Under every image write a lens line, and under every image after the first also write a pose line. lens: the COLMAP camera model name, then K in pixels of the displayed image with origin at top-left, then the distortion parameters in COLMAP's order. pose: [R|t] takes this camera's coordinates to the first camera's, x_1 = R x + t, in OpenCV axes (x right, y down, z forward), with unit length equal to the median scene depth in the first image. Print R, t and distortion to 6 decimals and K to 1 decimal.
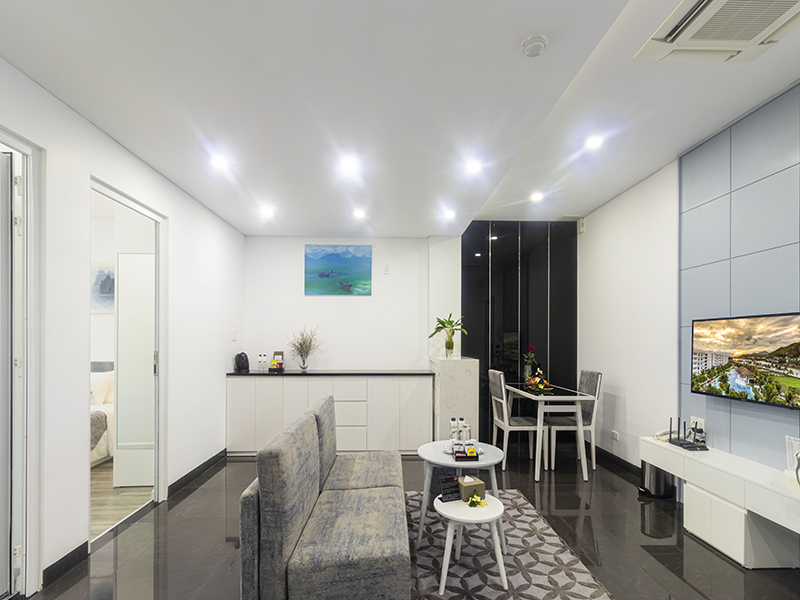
lens RADIAL K [[386.6, 0, 398.1], [0, 386.6, 347.9], [0, 0, 1]] dist [0.015899, 0.001282]
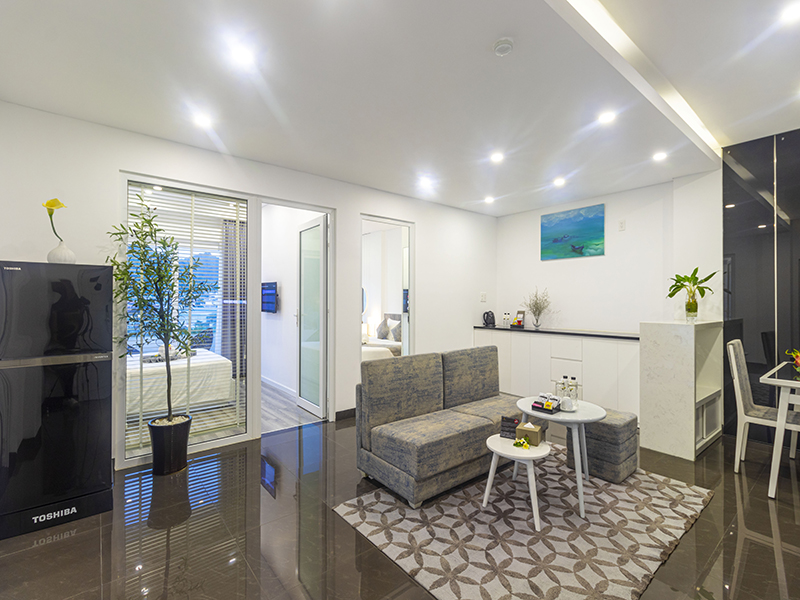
lens RADIAL K [[386.6, 0, 413.0], [0, 386.6, 298.9], [0, 0, 1]] dist [0.015899, 0.001282]
pose [[0.624023, -0.004715, -0.781392, 0.893774], [-0.017209, 0.999656, -0.019775, 0.005106], [0.781217, 0.025787, 0.623727, 0.042645]]
